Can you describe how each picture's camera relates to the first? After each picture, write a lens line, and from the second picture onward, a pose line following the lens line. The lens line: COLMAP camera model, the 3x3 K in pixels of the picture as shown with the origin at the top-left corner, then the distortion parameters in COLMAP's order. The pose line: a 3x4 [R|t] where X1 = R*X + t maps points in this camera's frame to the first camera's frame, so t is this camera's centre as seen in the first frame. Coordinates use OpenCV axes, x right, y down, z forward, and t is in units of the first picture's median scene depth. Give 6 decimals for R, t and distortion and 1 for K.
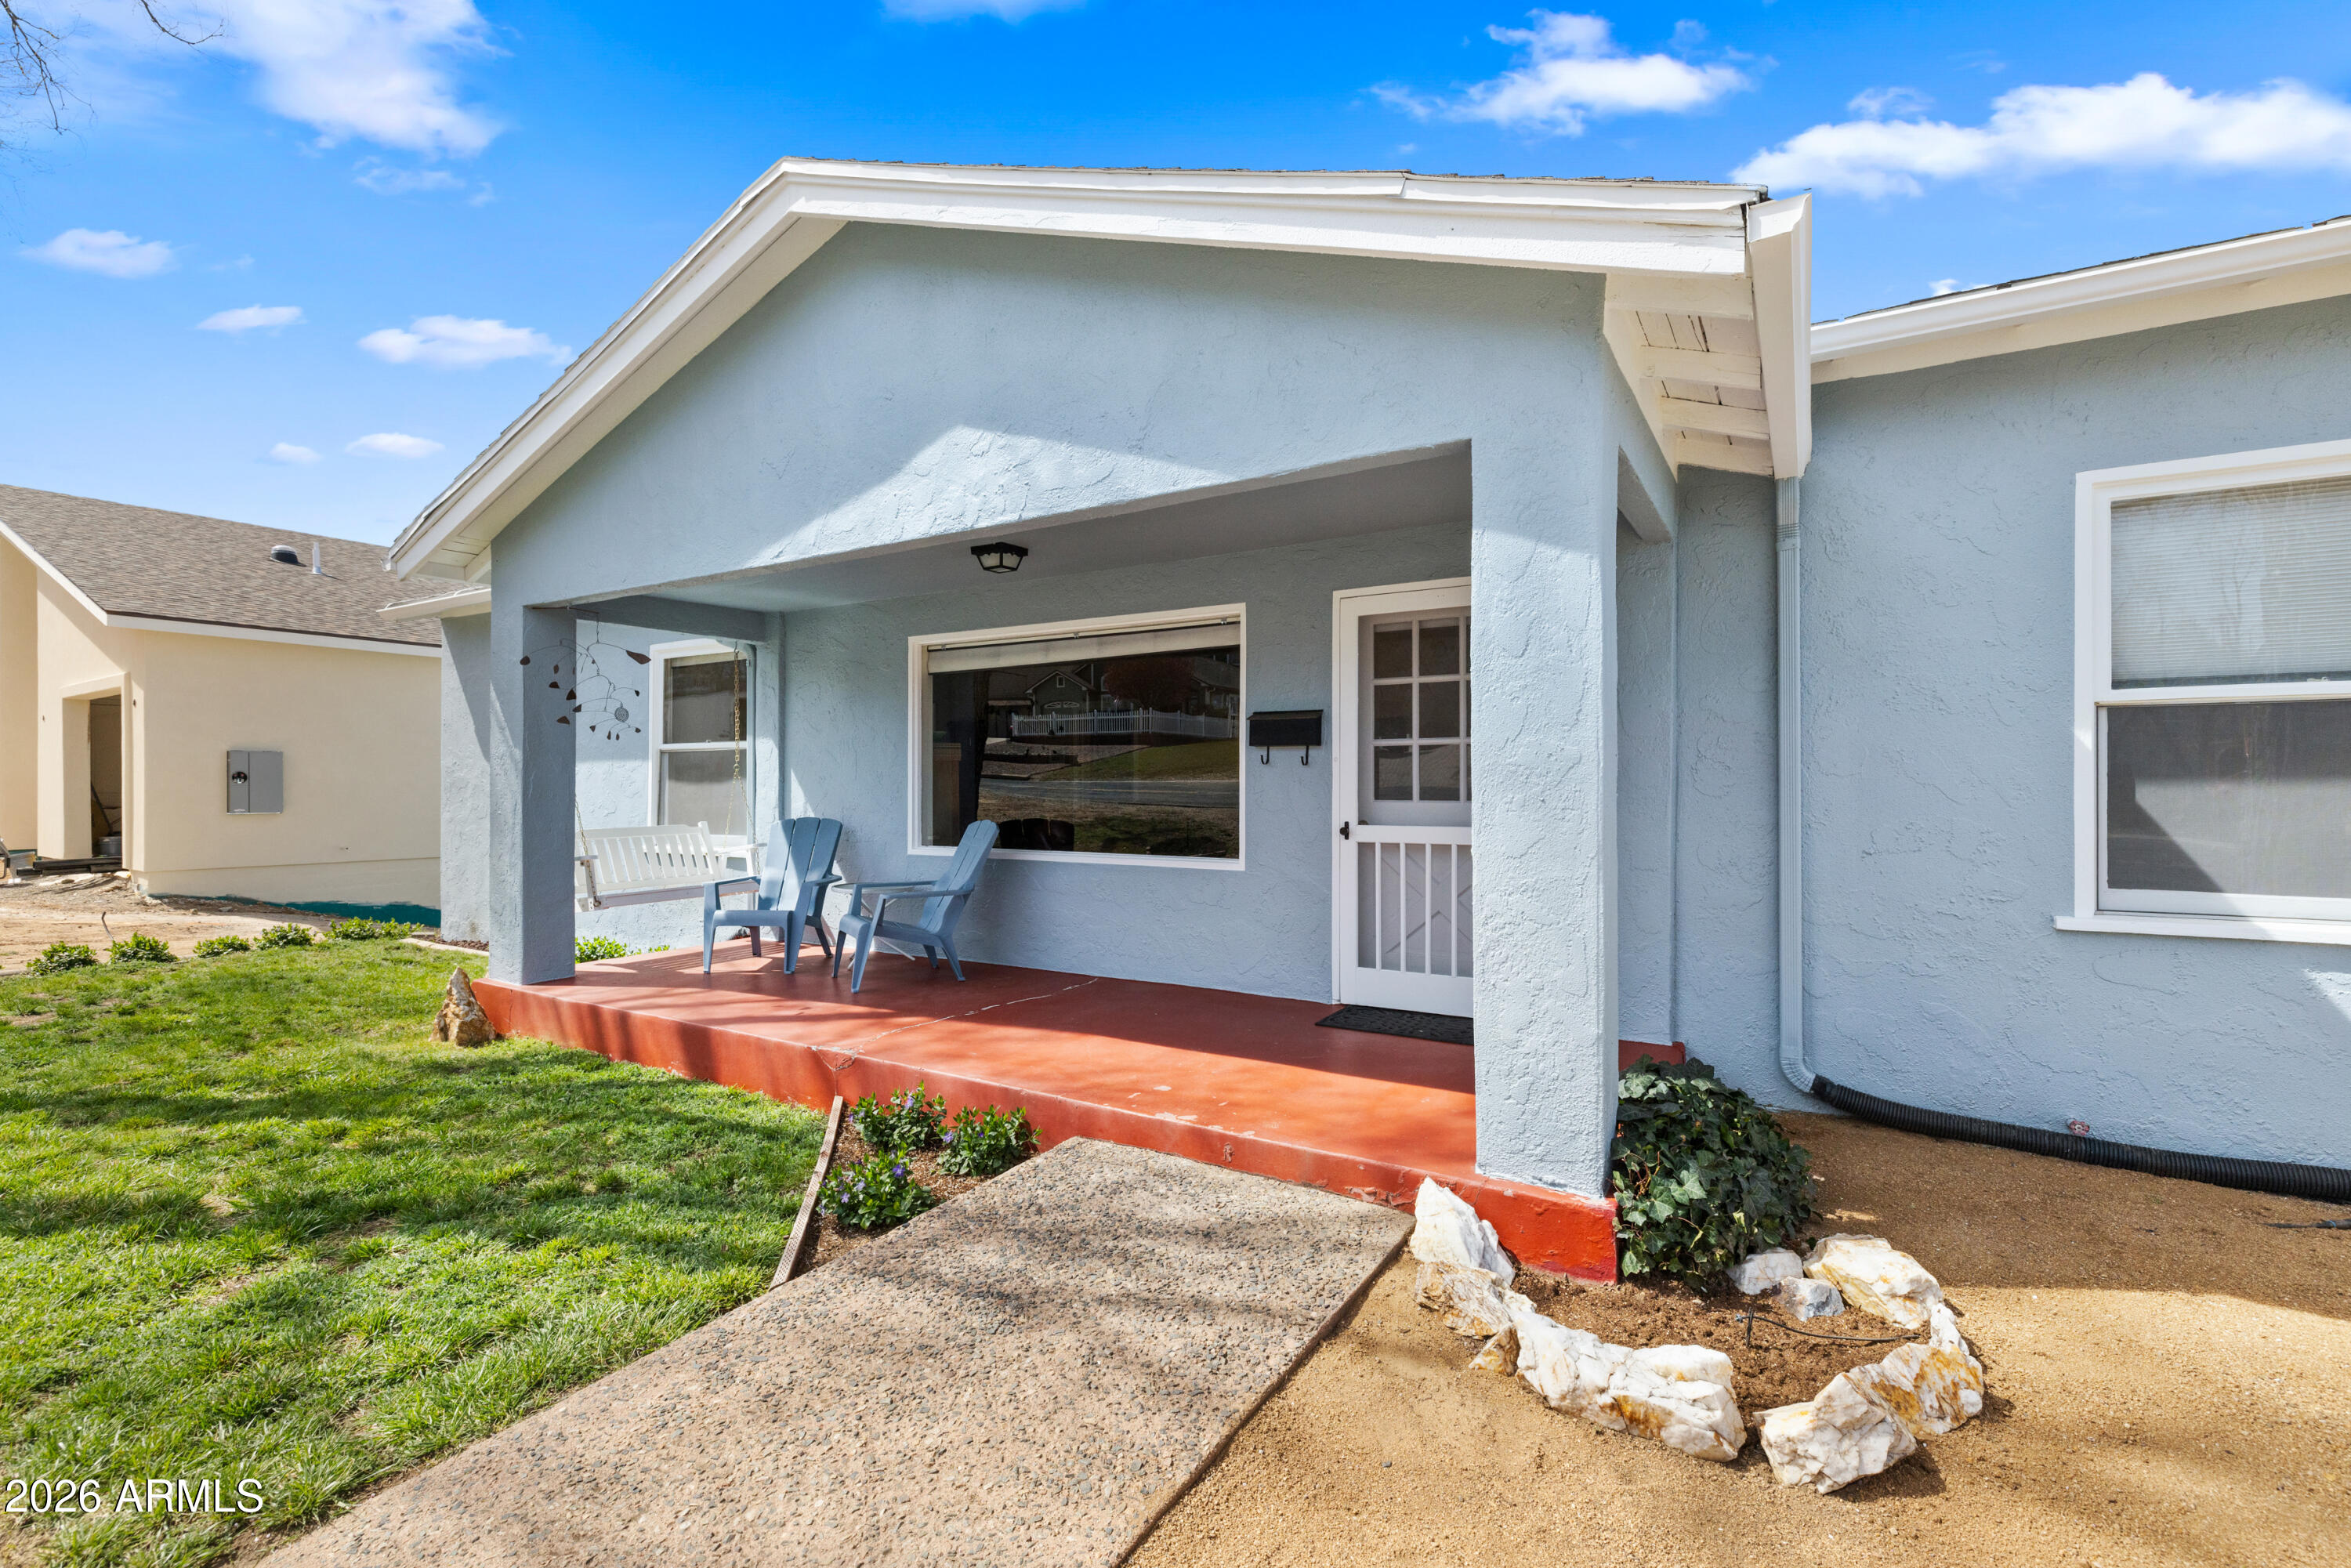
lens RADIAL K [[1078.5, 0, 1133.3], [0, 1078.5, 785.8], [0, 0, 1]] dist [-0.001400, -0.000235]
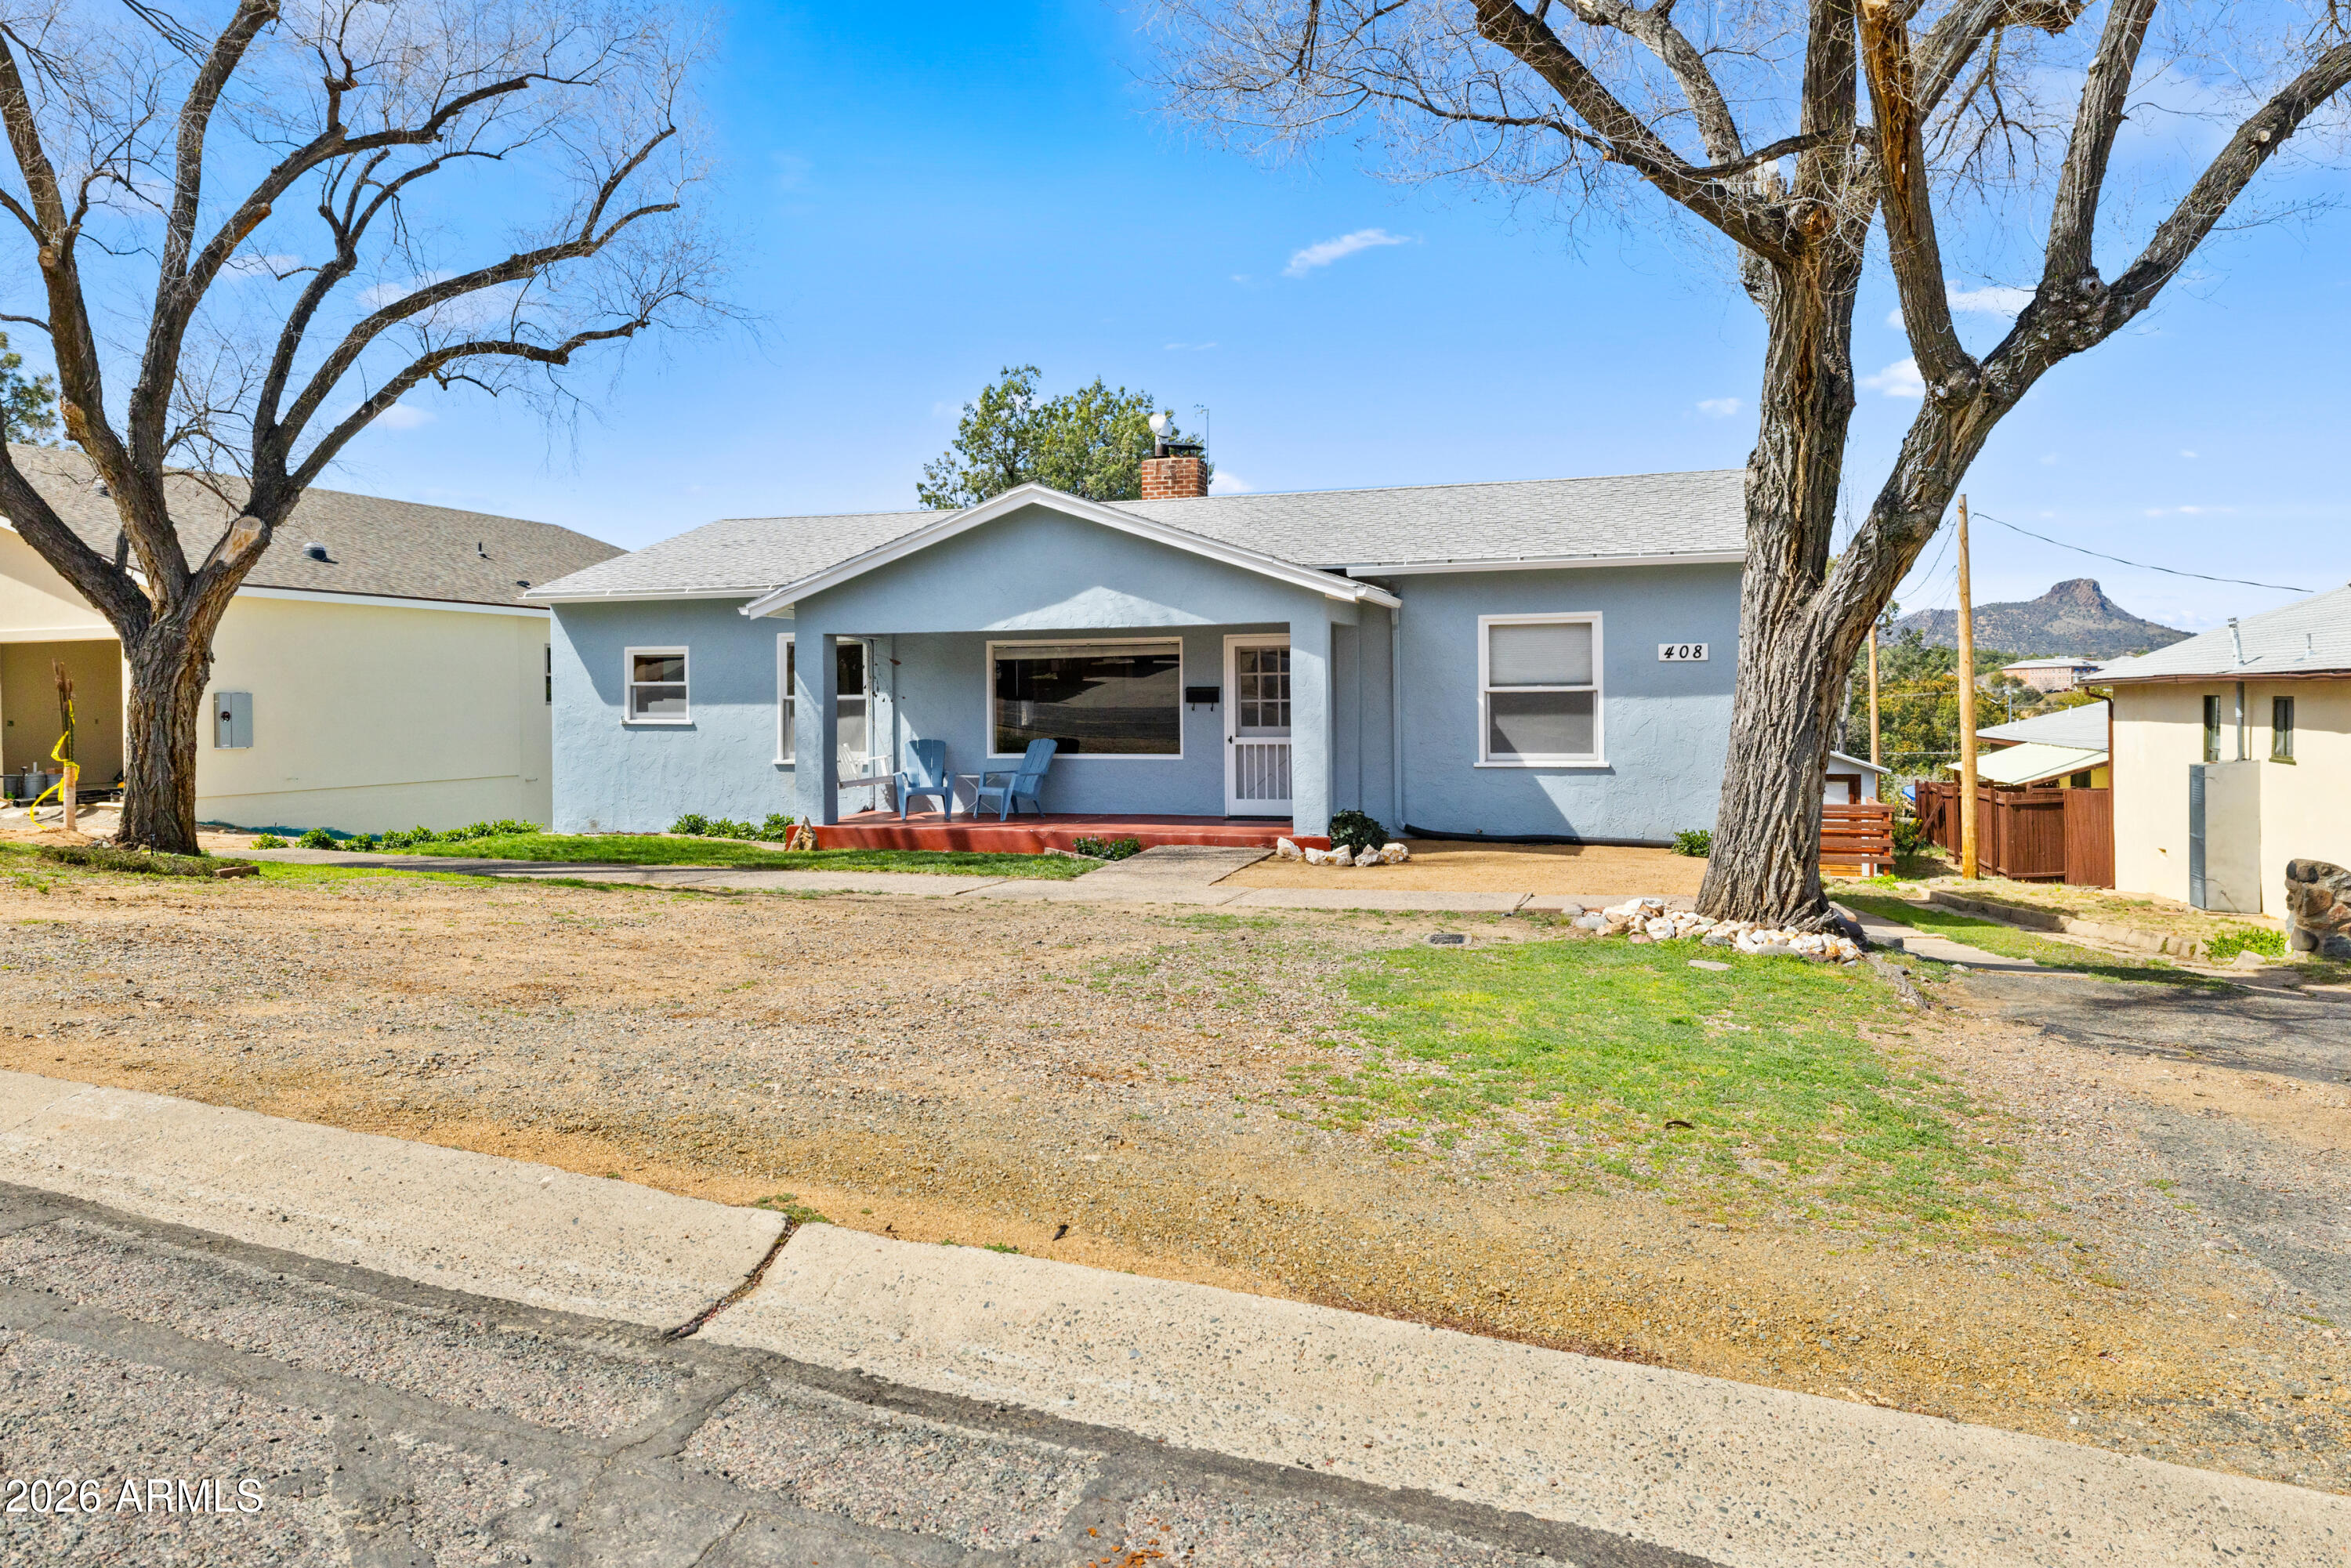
lens RADIAL K [[1485.2, 0, 1175.5], [0, 1485.2, 784.0], [0, 0, 1]] dist [-0.000116, -0.000223]
pose [[0.962336, -0.025944, 0.270621, -0.780199], [0.009414, 0.998019, 0.062202, -0.062880], [-0.271698, -0.057312, 0.960674, -2.026516]]
